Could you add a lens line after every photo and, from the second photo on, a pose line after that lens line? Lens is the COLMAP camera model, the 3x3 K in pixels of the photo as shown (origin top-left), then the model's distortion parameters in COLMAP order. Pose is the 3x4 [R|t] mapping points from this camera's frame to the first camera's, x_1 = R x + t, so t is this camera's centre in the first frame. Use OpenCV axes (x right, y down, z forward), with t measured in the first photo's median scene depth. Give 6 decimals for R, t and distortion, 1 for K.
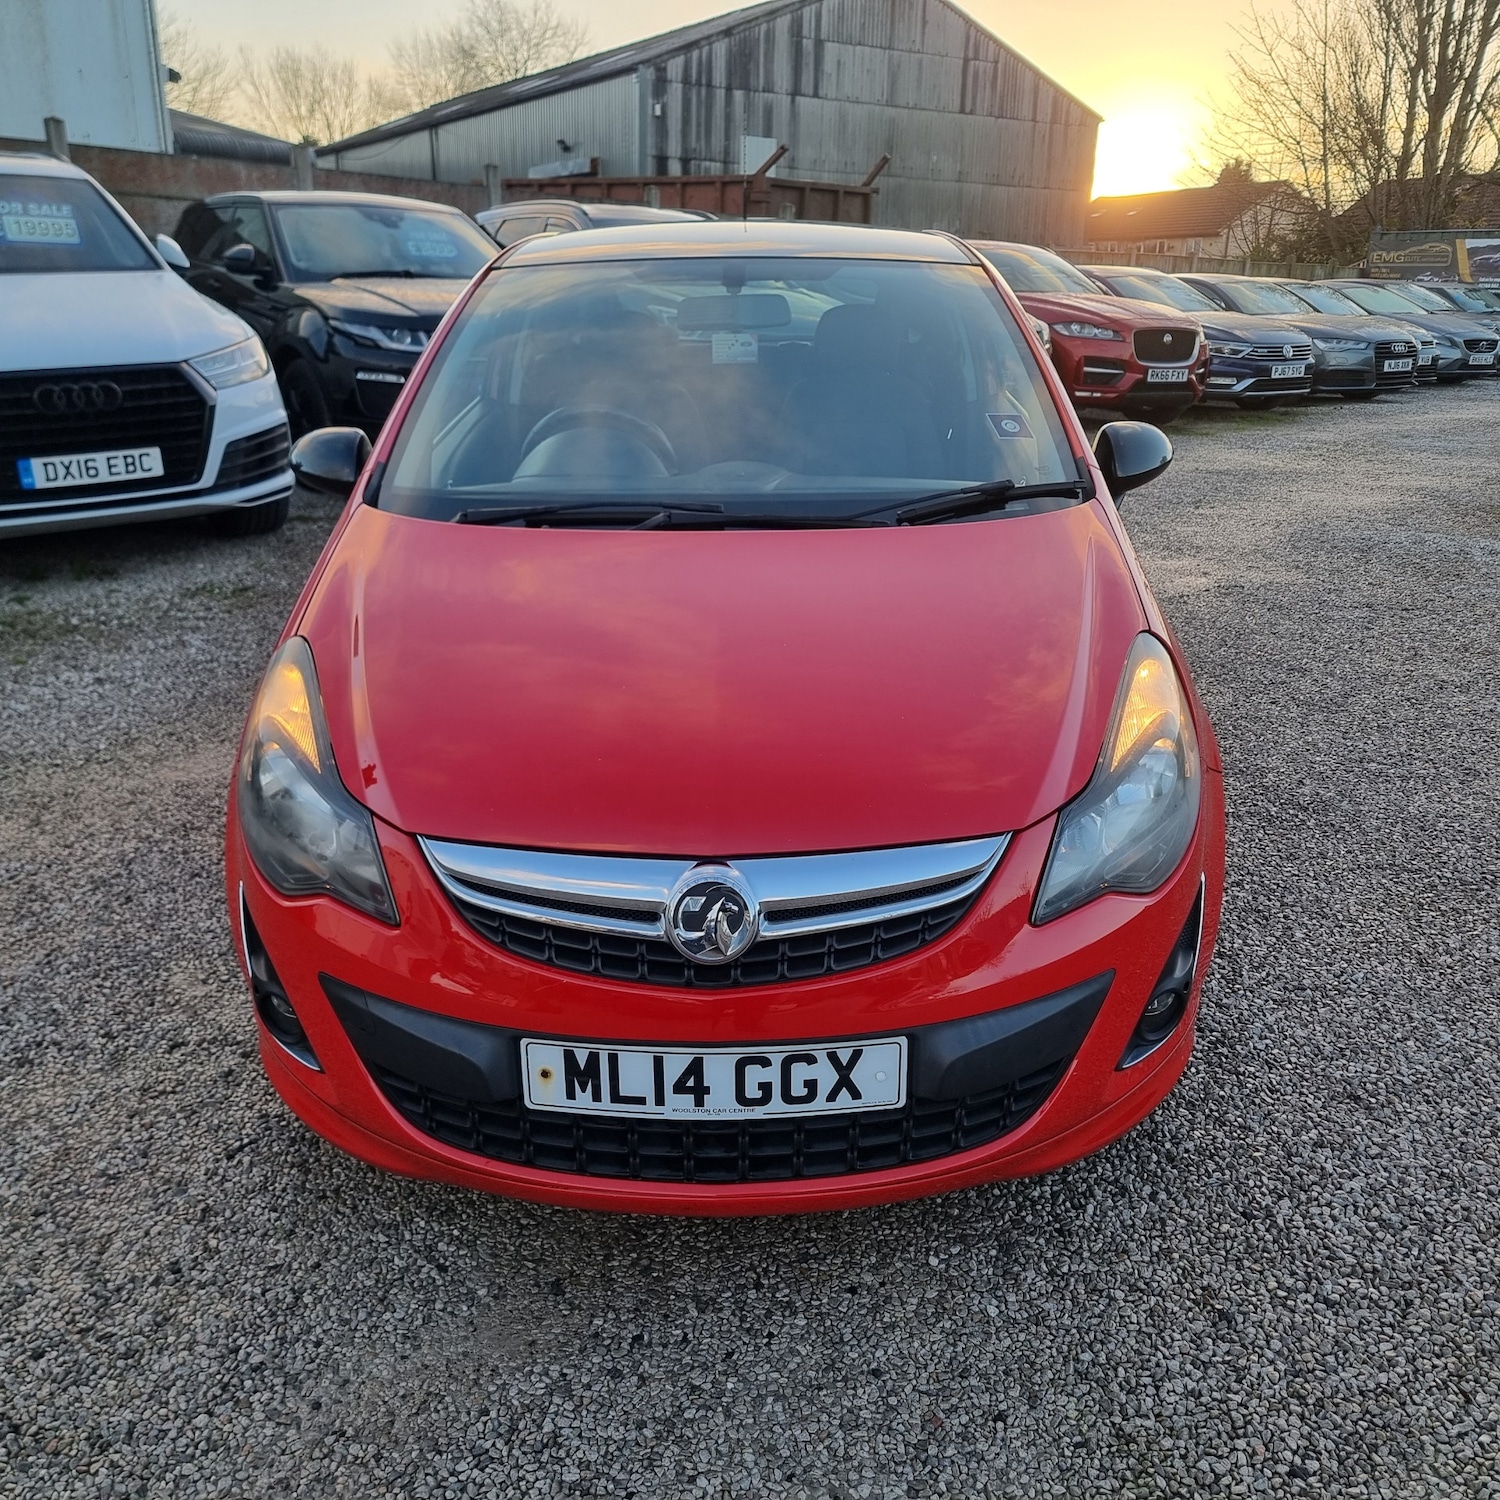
lens RADIAL K [[1377.6, 0, 747.4], [0, 1377.6, 748.8], [0, 0, 1]] dist [0.049484, 0.000000]
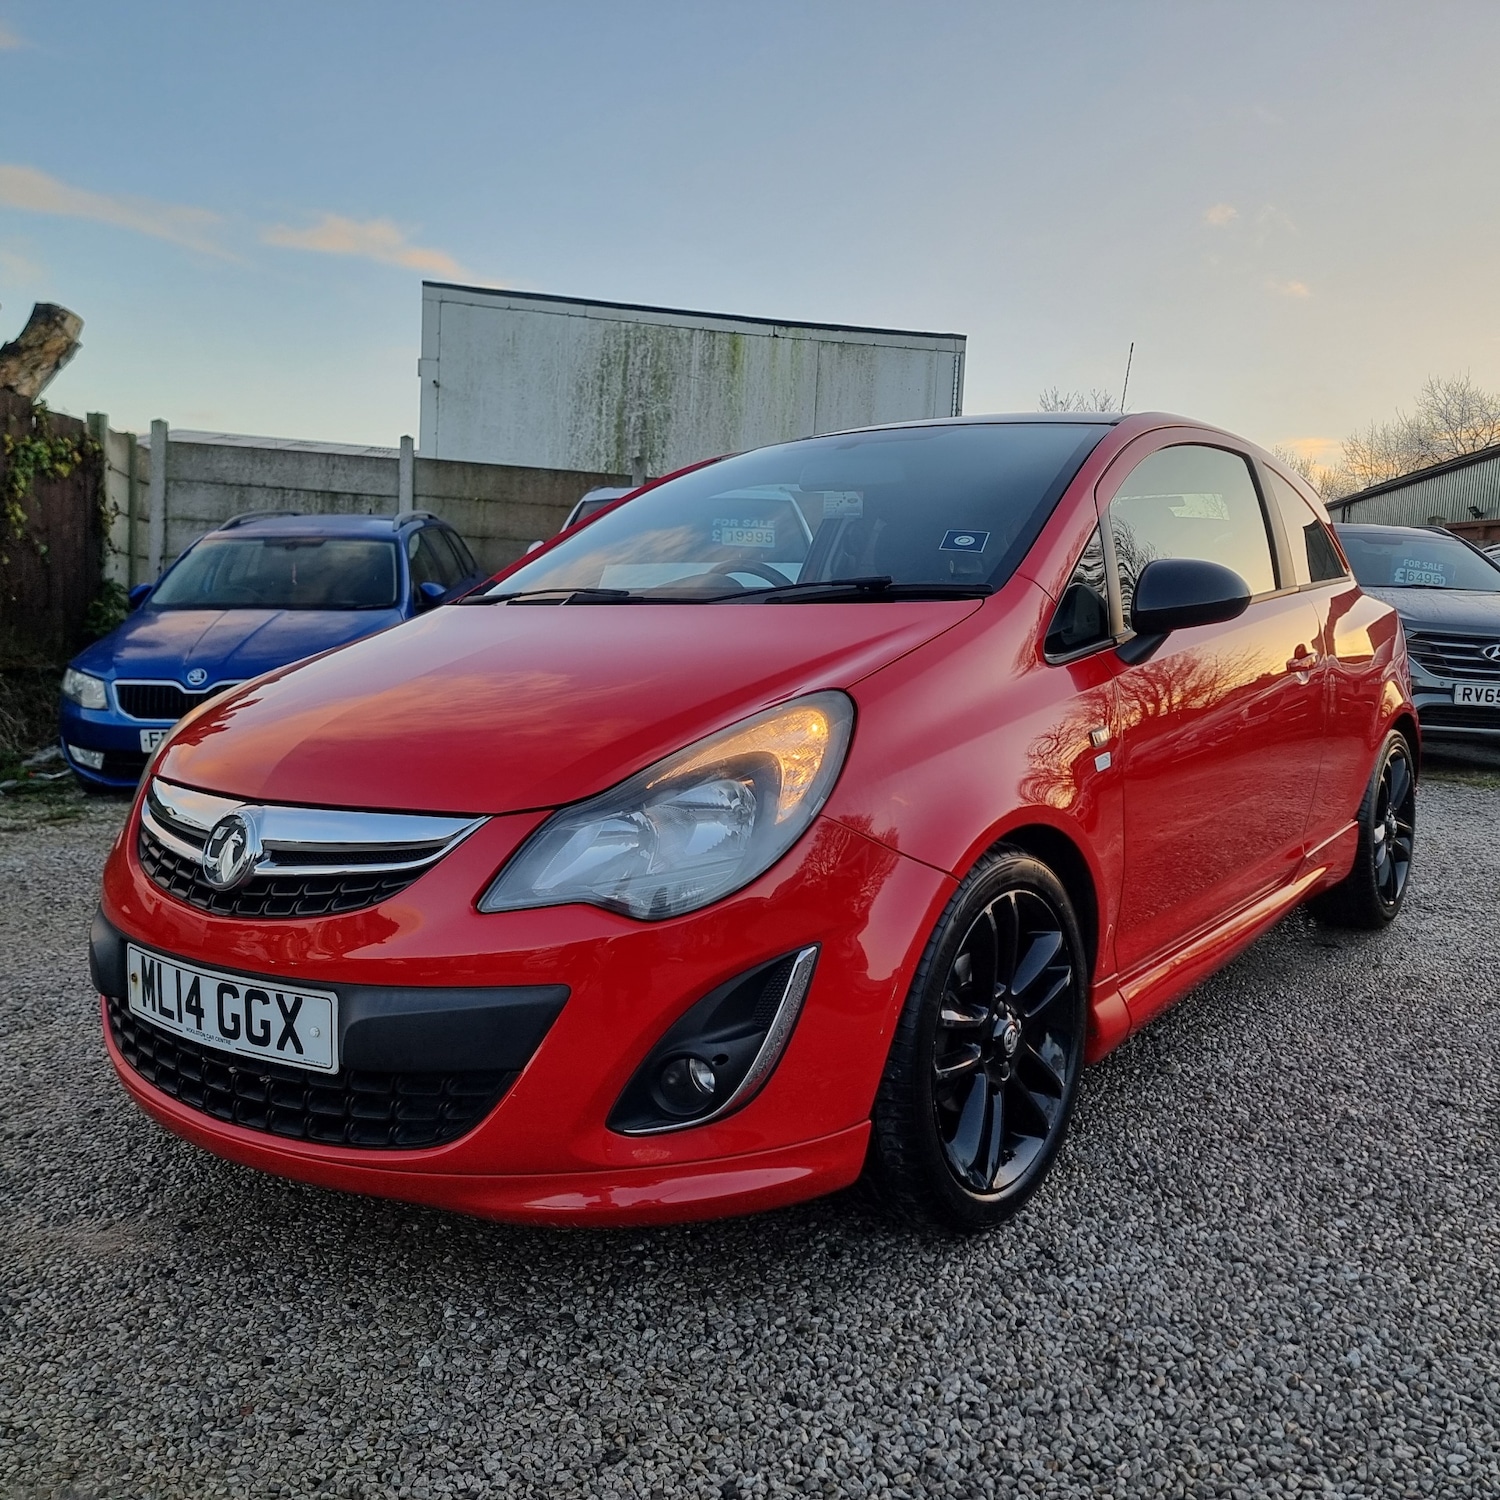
lens RADIAL K [[1377.6, 0, 750.7], [0, 1377.6, 750.3], [0, 0, 1]] dist [0.049484, 0.000000]
pose [[0.807650, 0.064396, -0.586135, 0.927897], [-0.212657, 0.958935, -0.187671, 0.162094], [0.549980, 0.276218, 0.788178, 0.322266]]
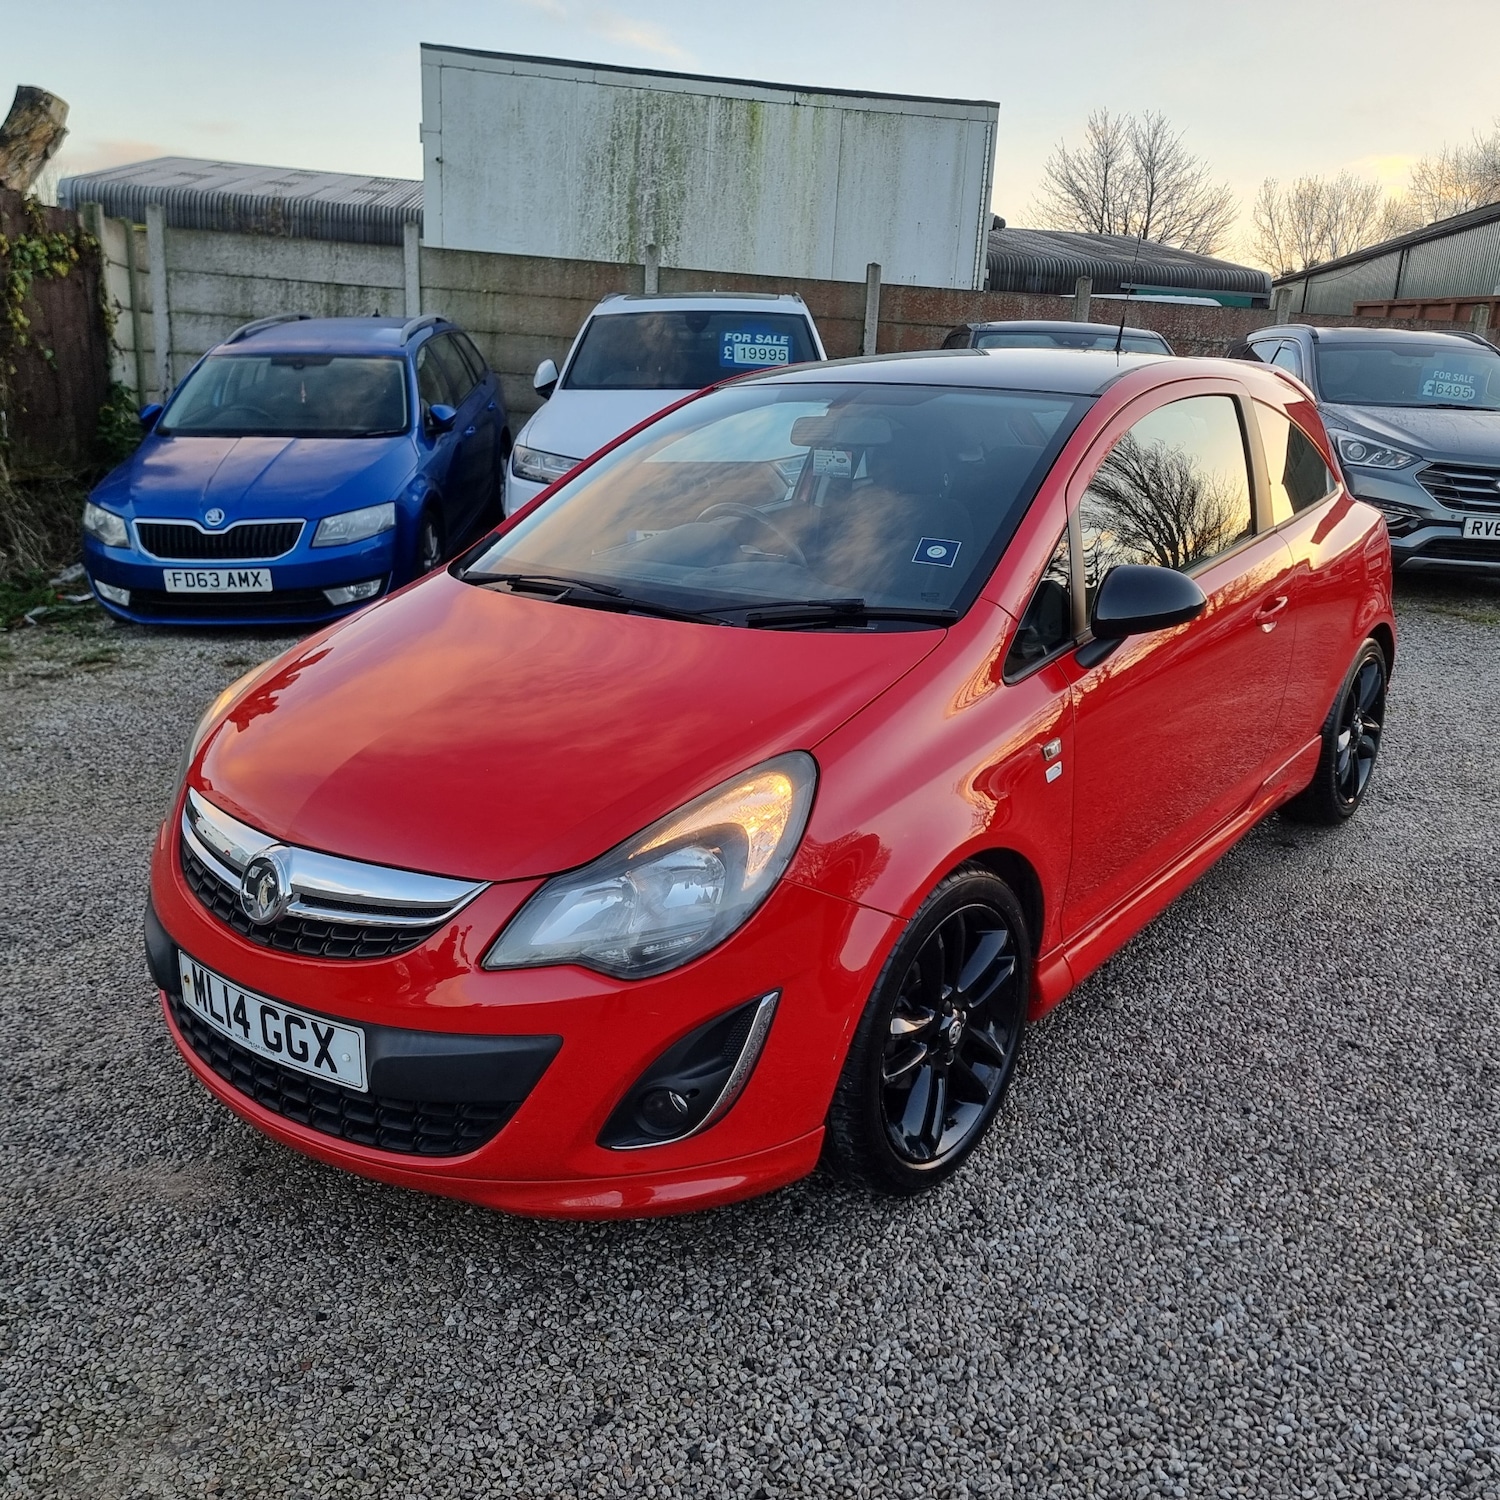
lens RADIAL K [[1377.6, 0, 758.5], [0, 1377.6, 749.2], [0, 0, 1]] dist [0.049484, 0.000000]
pose [[0.799953, 0.175729, -0.573754, 1.000816], [-0.220120, 0.975439, -0.008144, -0.084727], [0.558231, 0.132809, 0.818987, 0.198356]]
